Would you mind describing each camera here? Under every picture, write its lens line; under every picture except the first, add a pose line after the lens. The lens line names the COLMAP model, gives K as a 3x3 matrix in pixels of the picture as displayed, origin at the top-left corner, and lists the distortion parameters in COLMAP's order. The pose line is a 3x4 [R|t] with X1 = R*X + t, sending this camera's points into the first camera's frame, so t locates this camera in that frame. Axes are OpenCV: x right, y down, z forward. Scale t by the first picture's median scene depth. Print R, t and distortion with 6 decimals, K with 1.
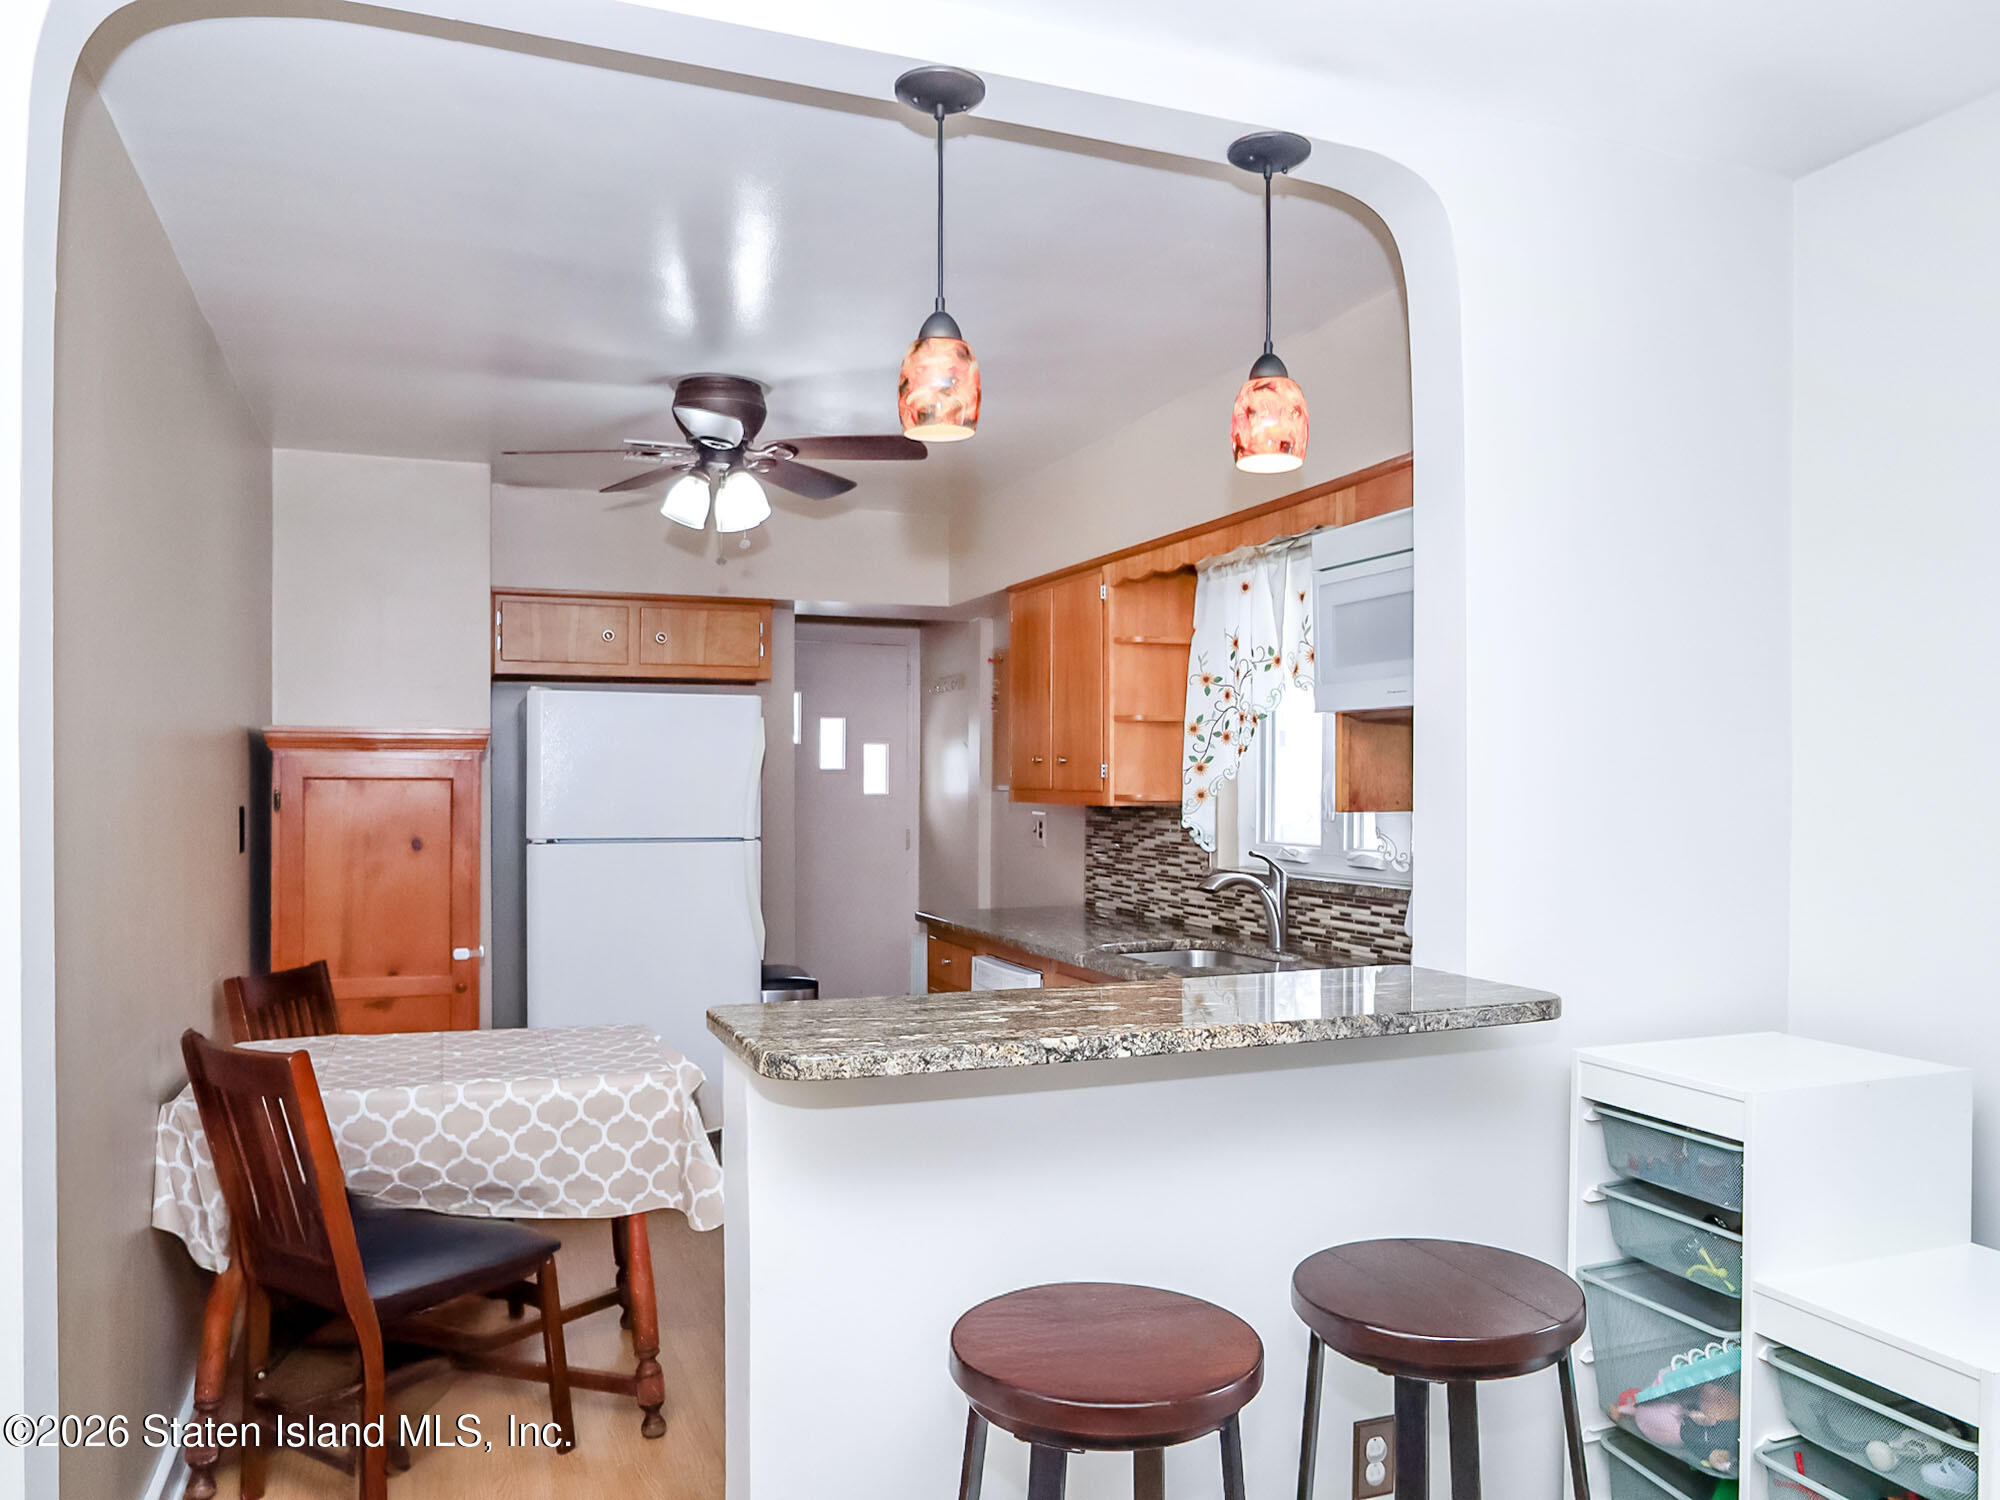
lens RADIAL K [[1293.0, 0, 1000.0], [0, 1293.0, 750.0], [0, 0, 1]] dist [-0.033467, -0.001710]
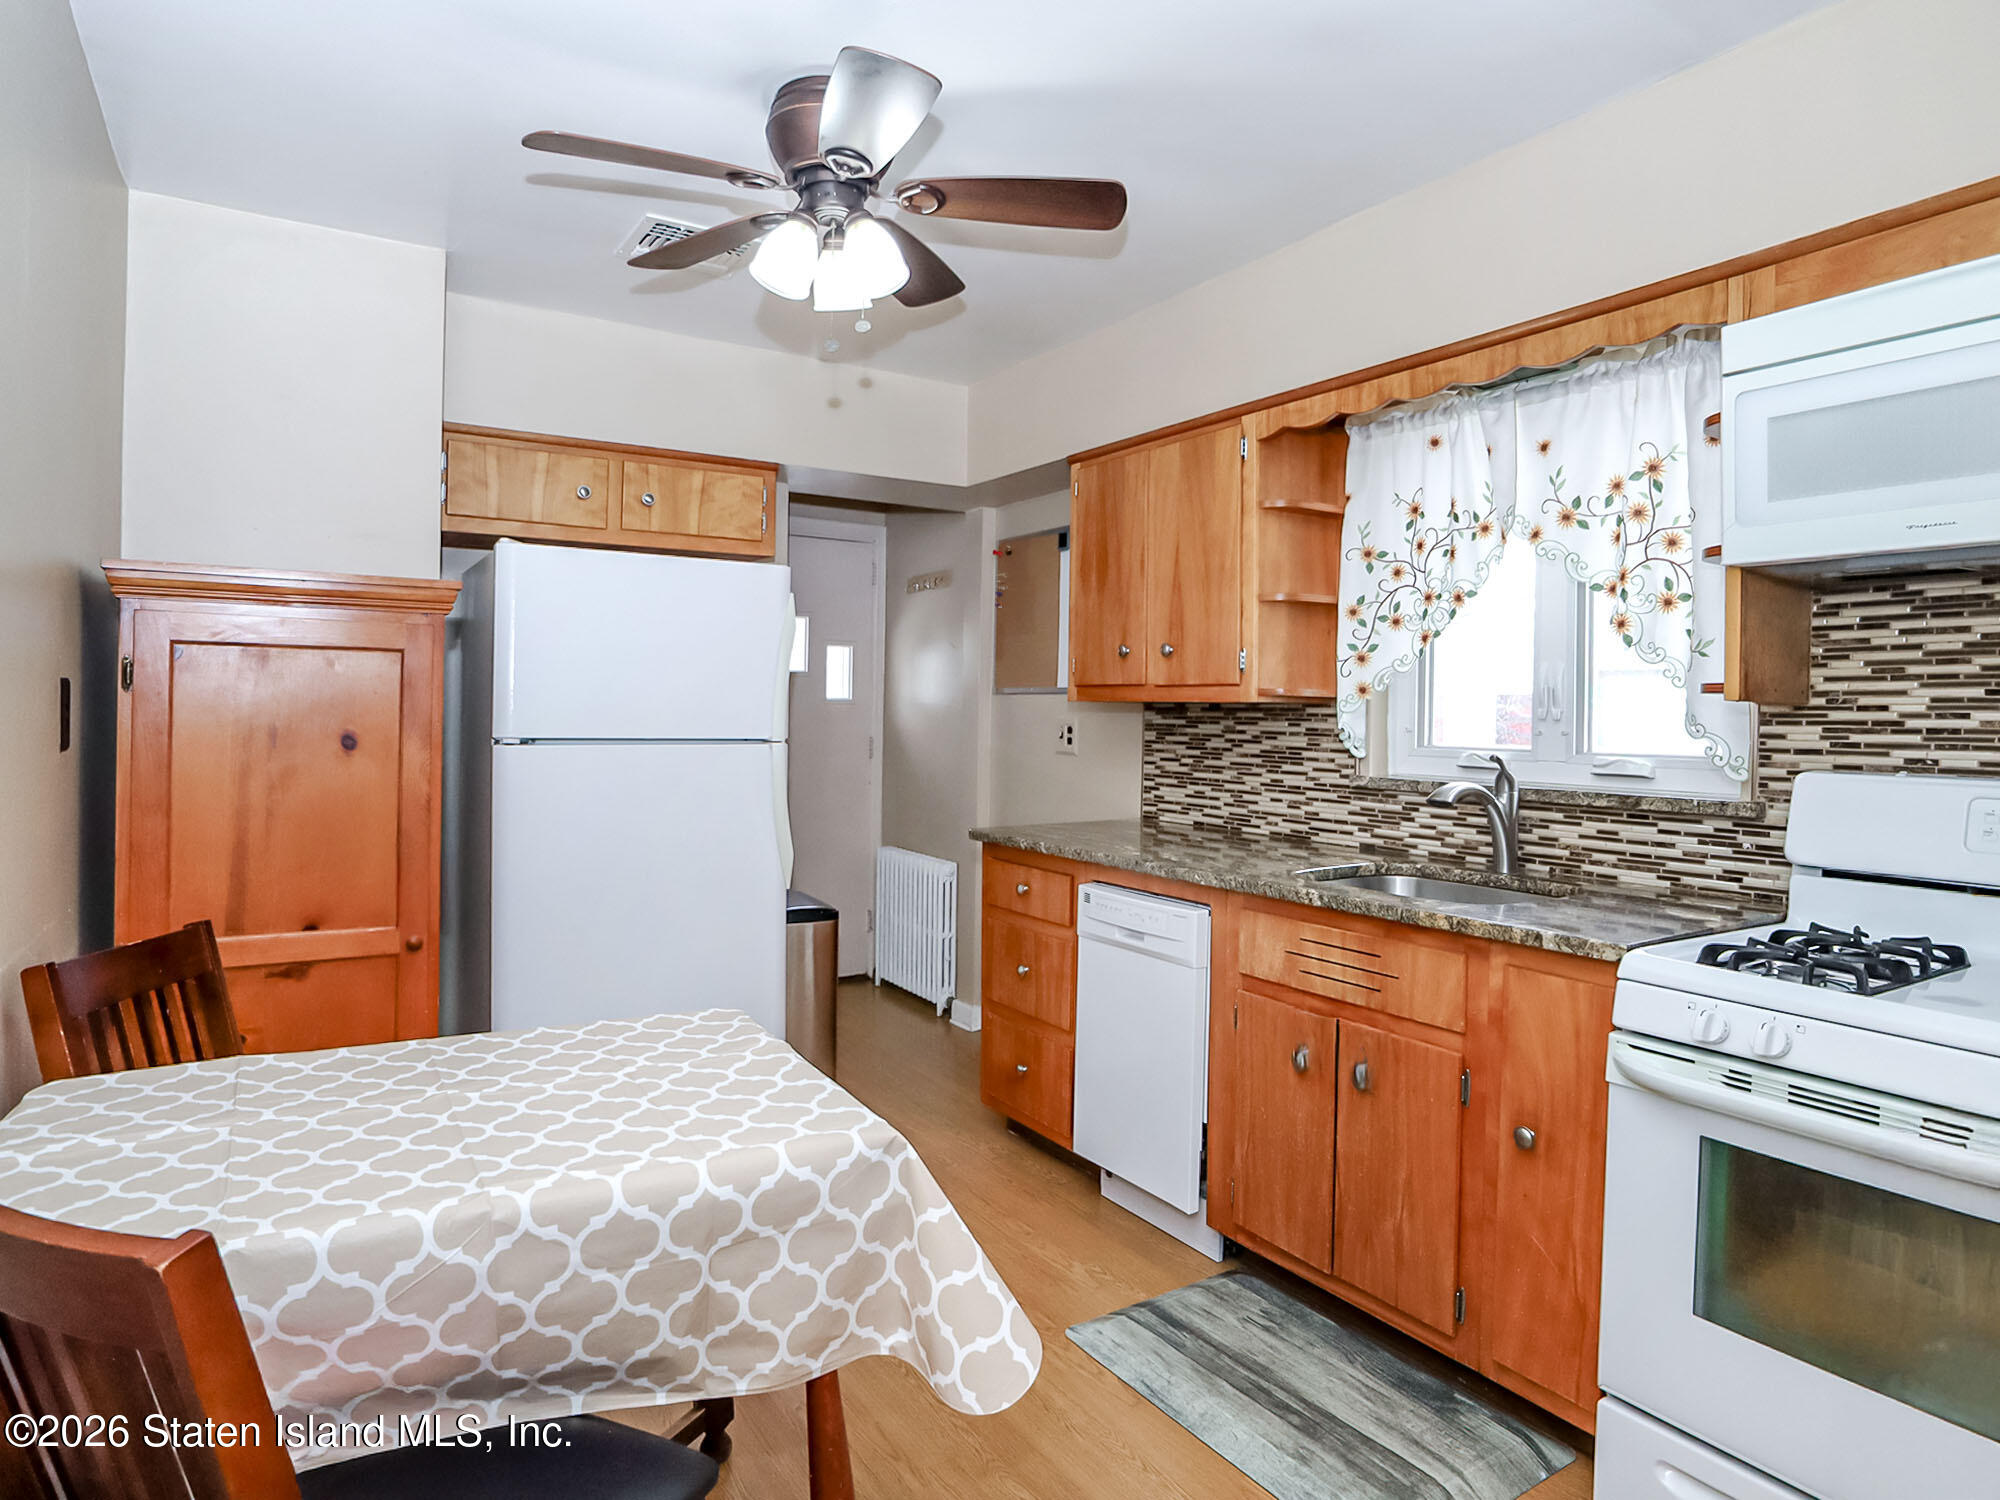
lens RADIAL K [[1053.8, 0, 990.2], [0, 1053.8, 695.0], [0, 0, 1]] dist [-0.034547, 0.002296]
pose [[0.983040, 0.014887, 0.182784, -0.211014], [-0.016933, 0.999810, 0.009640, 0.035760], [-0.182606, -0.012572, 0.983106, 0.372834]]
